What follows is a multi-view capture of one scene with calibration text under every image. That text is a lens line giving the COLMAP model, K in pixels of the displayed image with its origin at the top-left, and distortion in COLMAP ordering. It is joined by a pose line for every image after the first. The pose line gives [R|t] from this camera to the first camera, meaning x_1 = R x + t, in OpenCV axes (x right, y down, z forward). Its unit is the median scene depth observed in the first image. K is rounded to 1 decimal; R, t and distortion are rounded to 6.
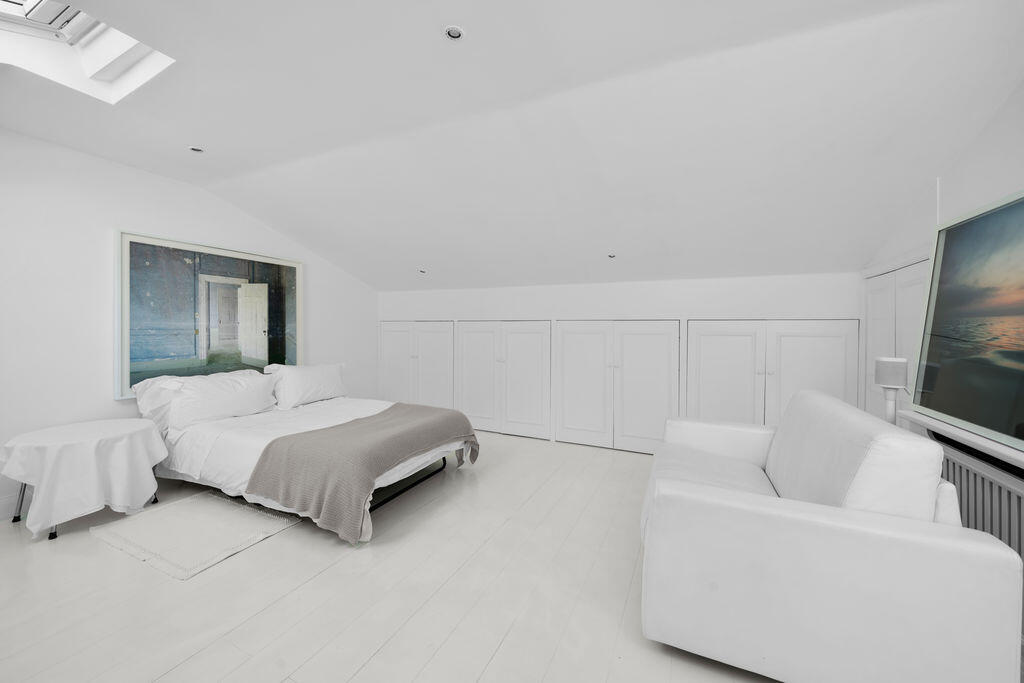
lens RADIAL K [[382.1, 0, 511.3], [0, 382.1, 330.3], [0, 0, 1]] dist [-0.000879, -0.000040]
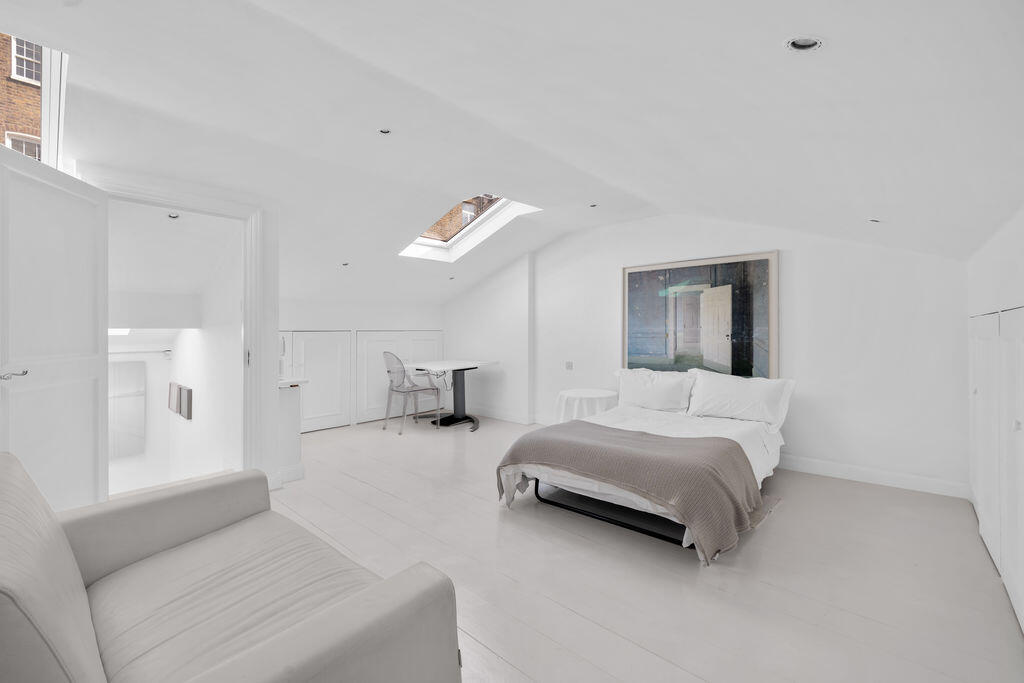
lens RADIAL K [[423.7, 0, 510.8], [0, 423.7, 334.6], [0, 0, 1]] dist [-0.002795, -0.000098]
pose [[-0.276121, 0.000197, -0.961123, 0.545952], [-0.006283, 0.999978, 0.002010, 0.001974], [0.961102, 0.006594, -0.276113, 0.824158]]
